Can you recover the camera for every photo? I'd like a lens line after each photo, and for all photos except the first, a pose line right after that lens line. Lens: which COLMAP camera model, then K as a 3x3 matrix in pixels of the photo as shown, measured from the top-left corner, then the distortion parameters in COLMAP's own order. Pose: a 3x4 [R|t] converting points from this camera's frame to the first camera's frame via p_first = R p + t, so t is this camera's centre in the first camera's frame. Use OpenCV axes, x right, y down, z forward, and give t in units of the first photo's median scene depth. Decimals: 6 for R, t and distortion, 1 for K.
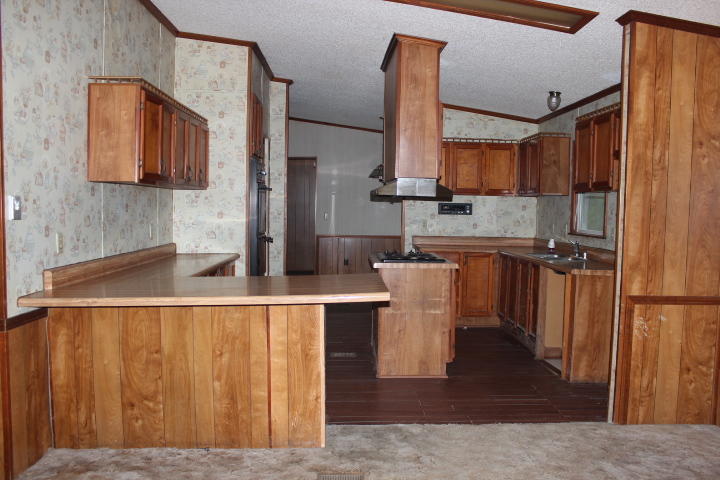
lens RADIAL K [[608.4, 0, 360.0], [0, 608.4, 240.0], [0, 0, 1]] dist [-0.181302, 0.195821]
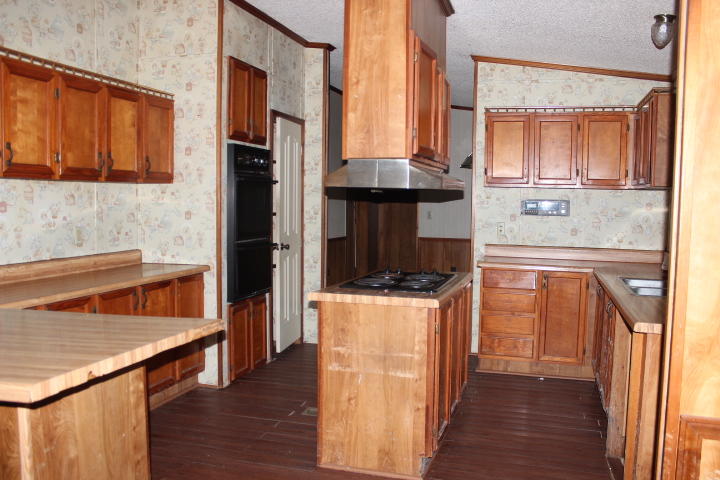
lens RADIAL K [[608.4, 0, 360.0], [0, 608.4, 240.0], [0, 0, 1]] dist [-0.181302, 0.195821]
pose [[0.946528, 0.018267, -0.322105, 0.232038], [-0.016959, 0.999833, 0.006867, -0.018669], [0.322176, -0.001037, 0.946679, 0.337649]]
